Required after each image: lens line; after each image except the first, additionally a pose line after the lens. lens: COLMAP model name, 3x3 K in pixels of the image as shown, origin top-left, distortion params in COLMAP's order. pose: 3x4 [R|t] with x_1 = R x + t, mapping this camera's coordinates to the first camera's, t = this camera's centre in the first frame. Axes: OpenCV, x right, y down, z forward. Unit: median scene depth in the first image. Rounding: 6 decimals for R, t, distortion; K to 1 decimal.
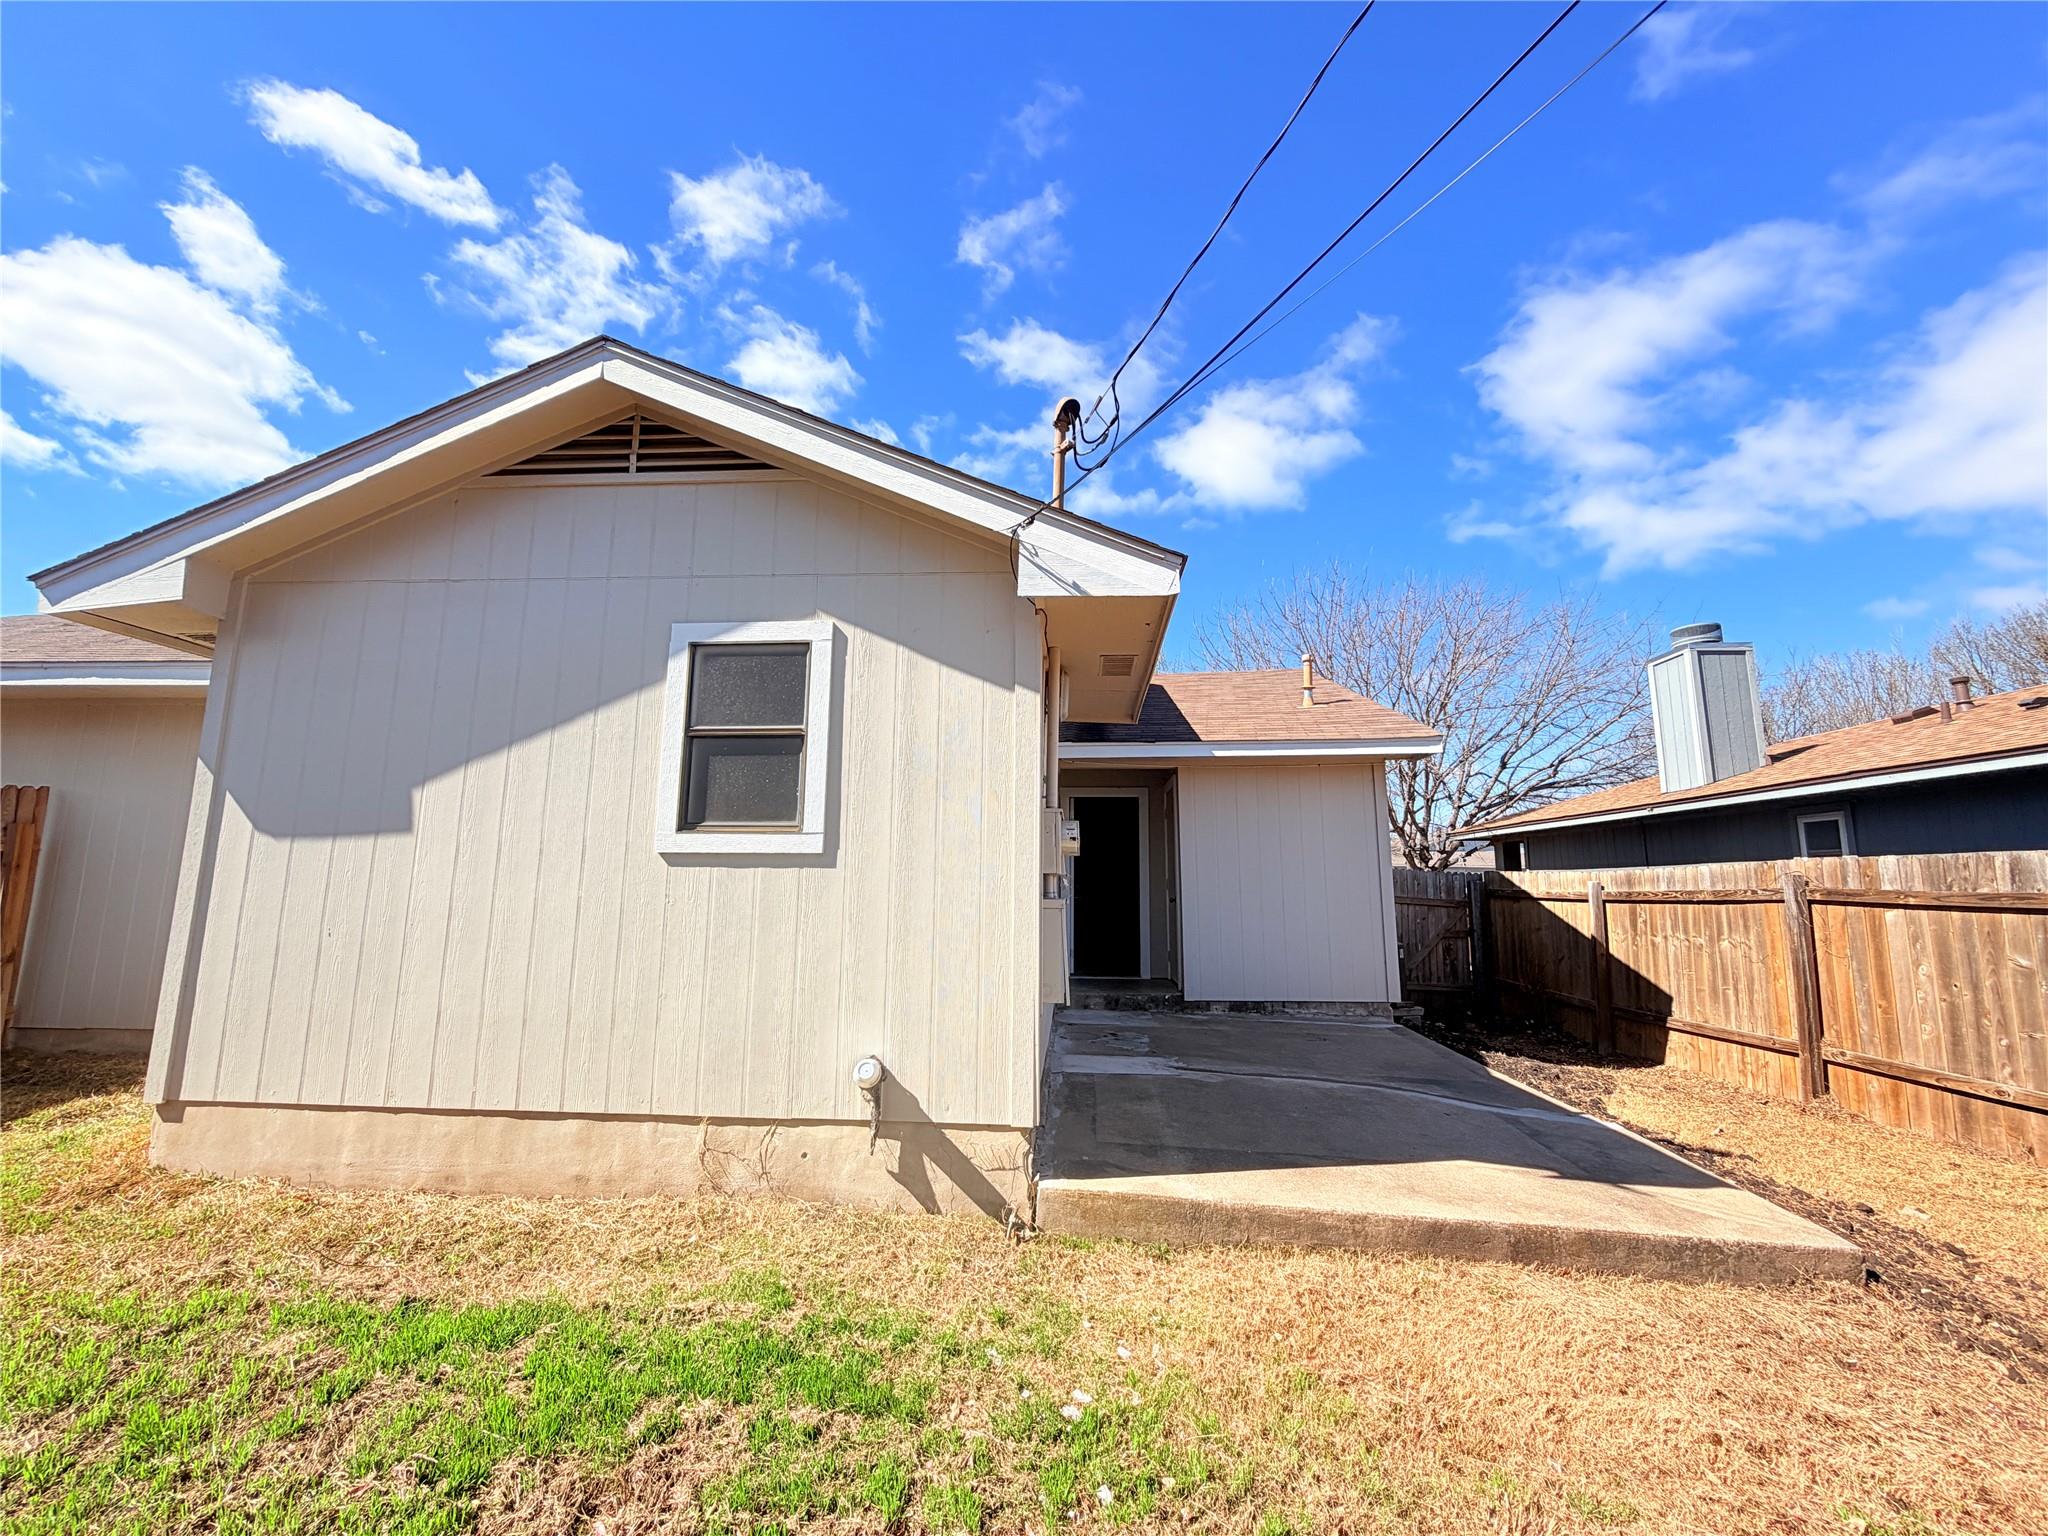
lens RADIAL K [[835.3, 0, 1015.0], [0, 835.3, 766.2], [0, 0, 1]] dist [-0.002272, -0.000105]
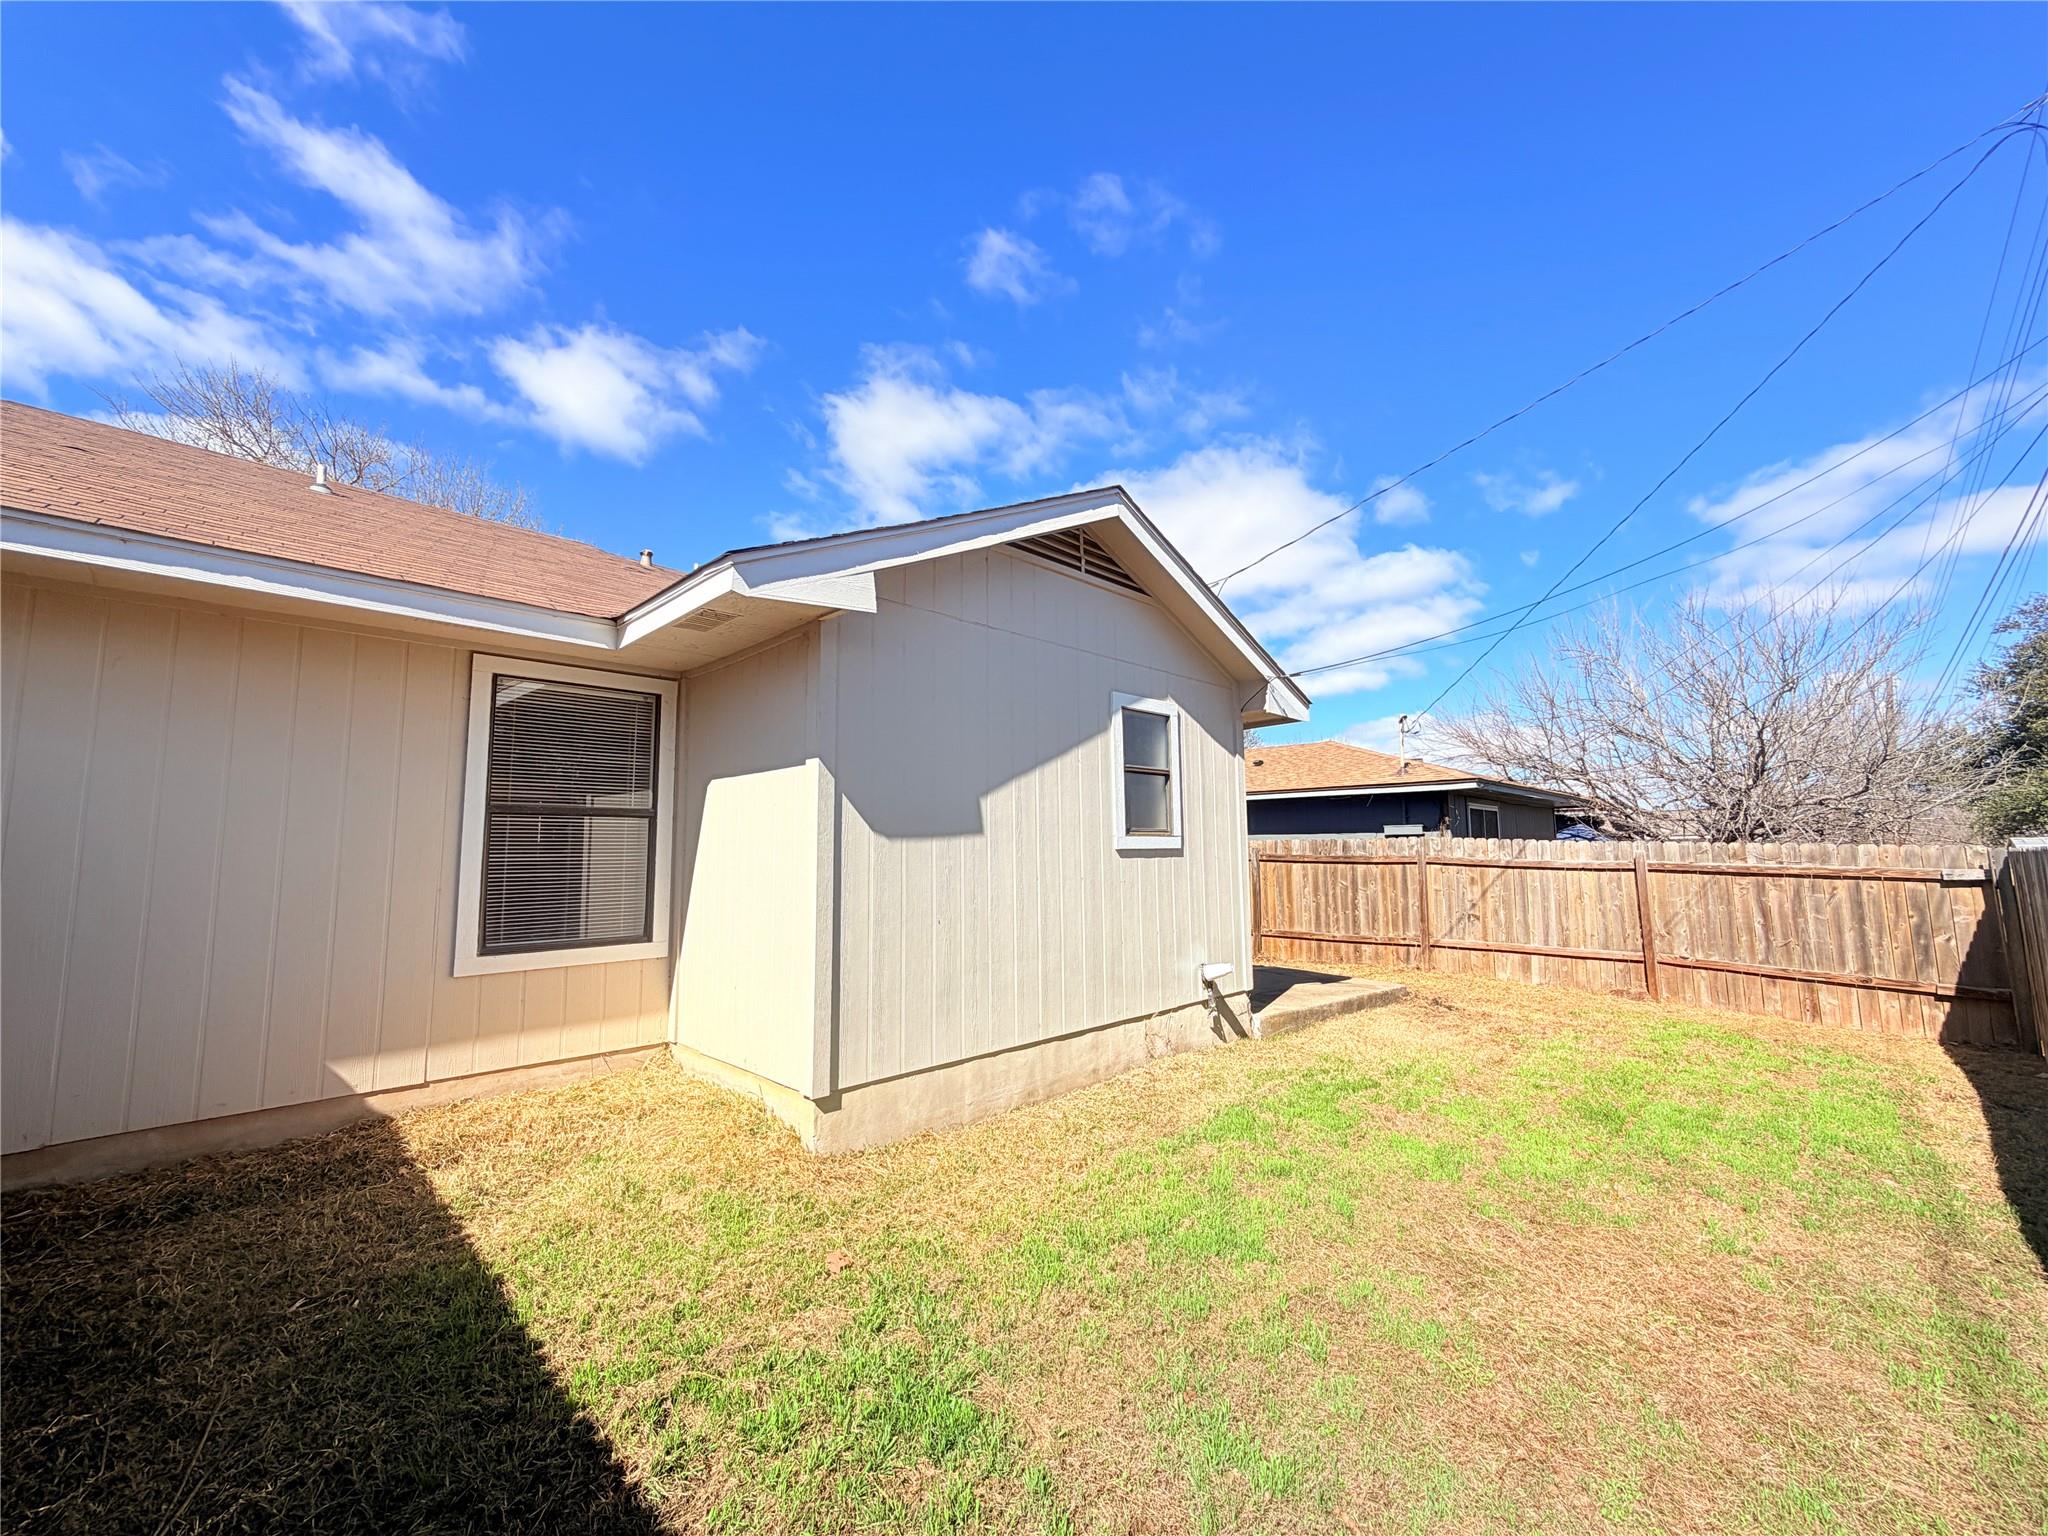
lens RADIAL K [[817.0, 0, 1016.1], [0, 817.0, 773.2], [0, 0, 1]] dist [0.001220, 0.000257]
pose [[0.663299, 0.055525, 0.746292, -1.017313], [-0.093456, 0.995583, 0.008991, -0.016645], [-0.742496, -0.075709, 0.665558, 0.109261]]
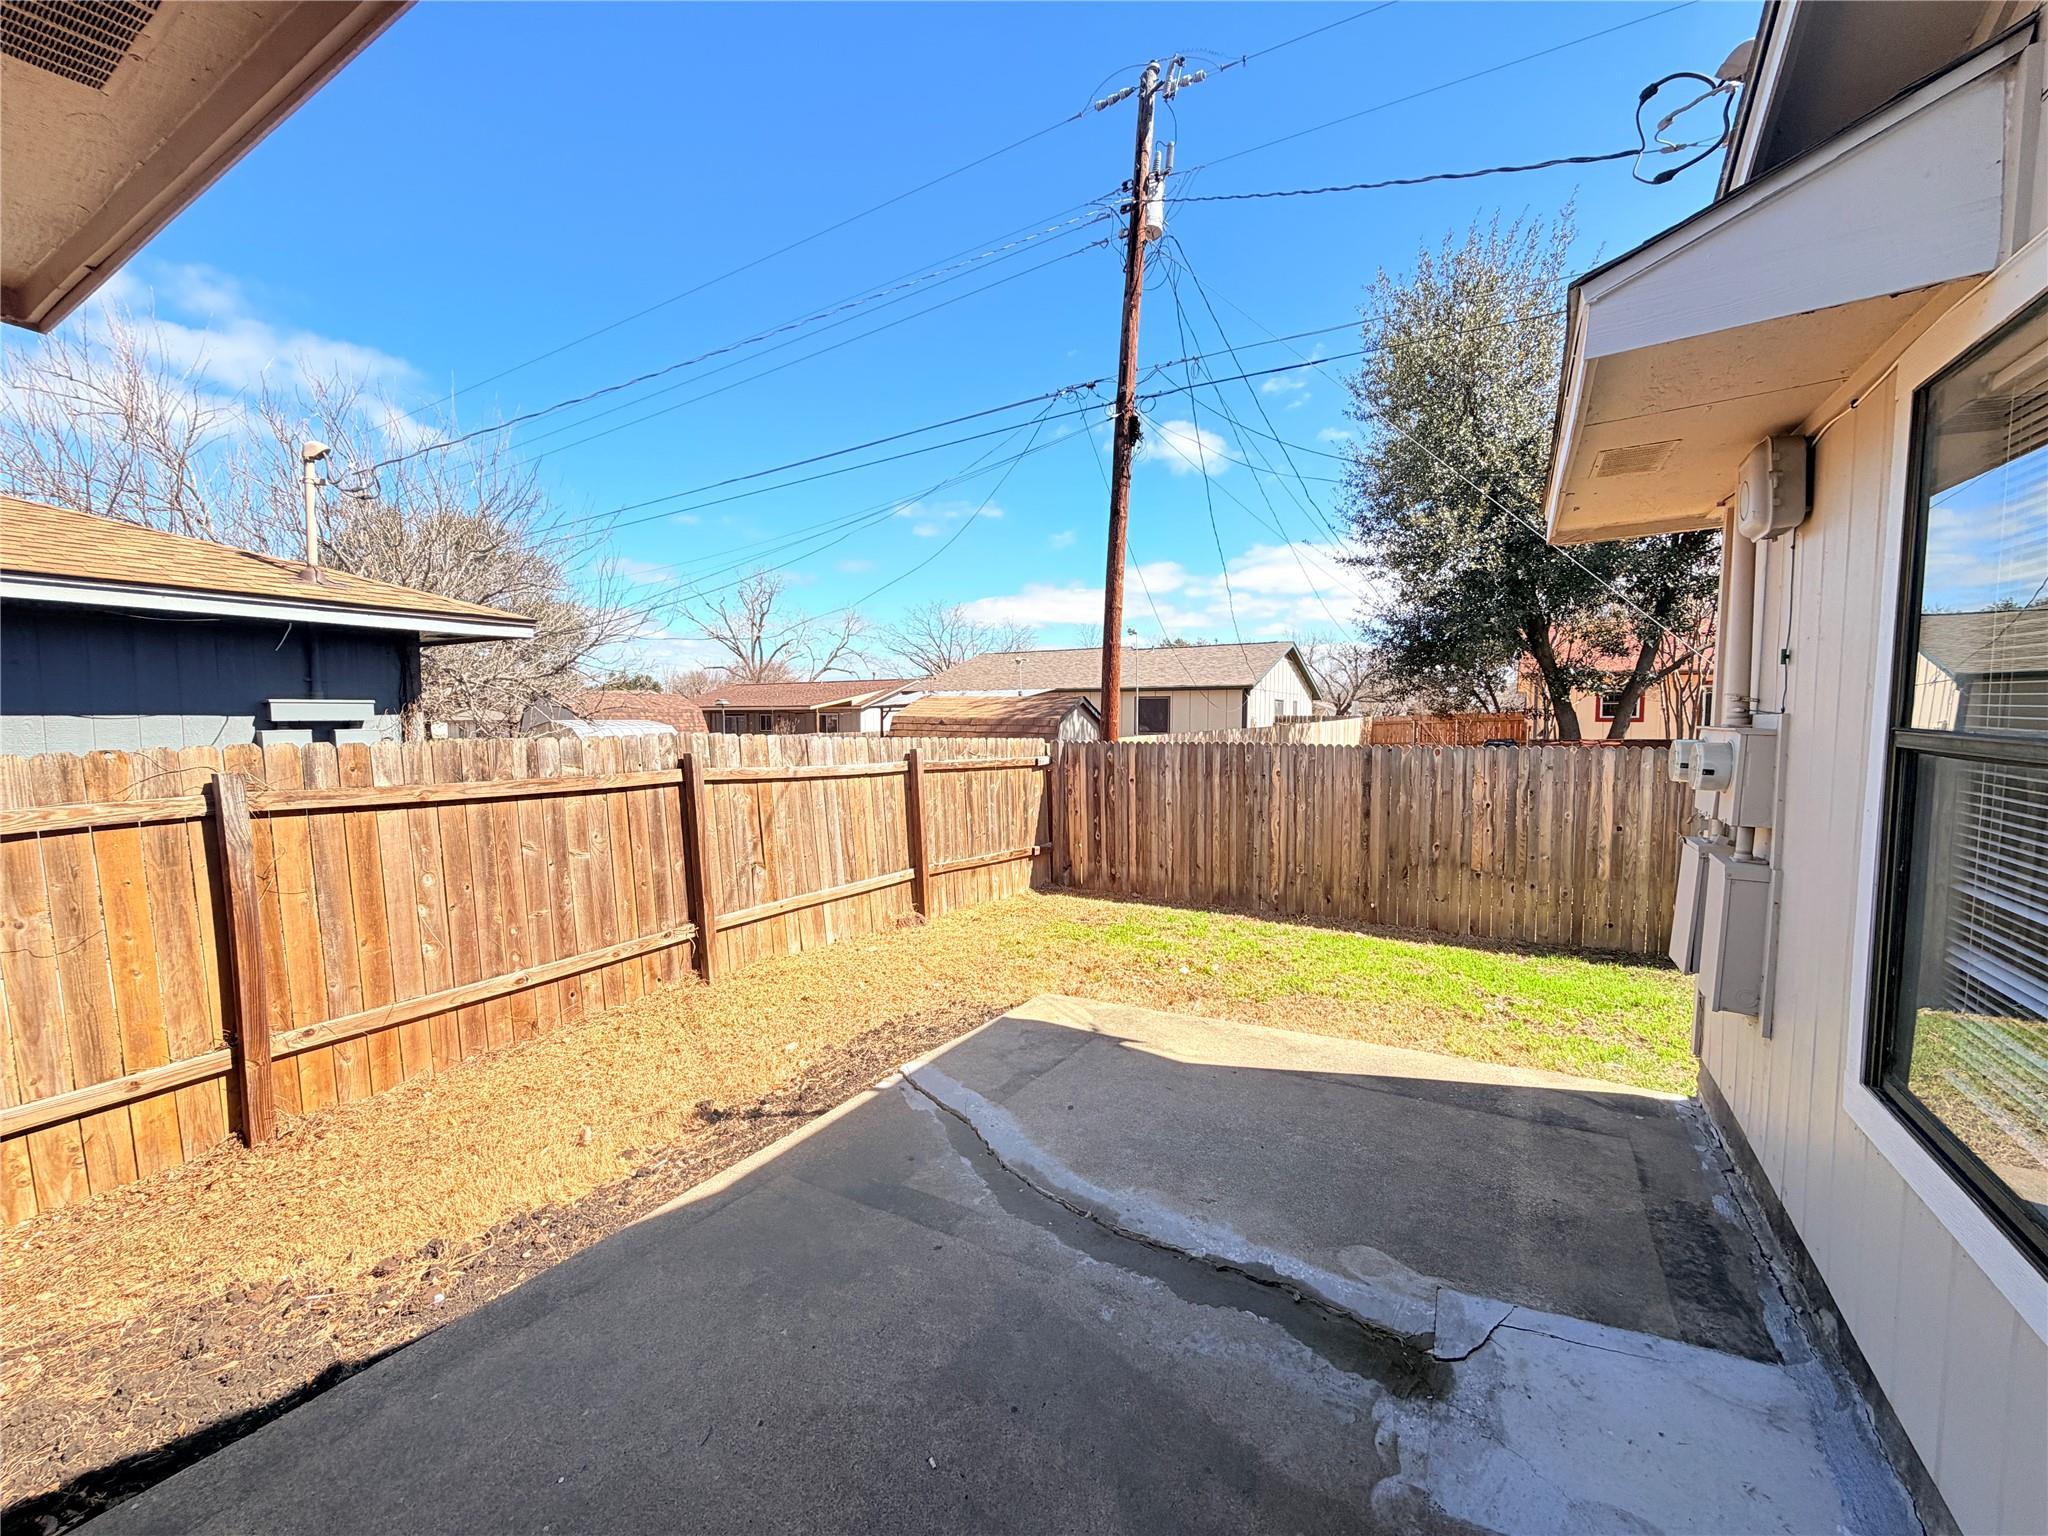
lens RADIAL K [[818.1, 0, 1019.7], [0, 818.1, 769.7], [0, 0, 1]] dist [0.000038, 0.000299]
pose [[-0.891132, -0.042130, 0.451784, 0.184823], [-0.074329, 0.995784, -0.053751, 0.121918], [-0.447615, -0.081480, -0.890506, 1.314498]]
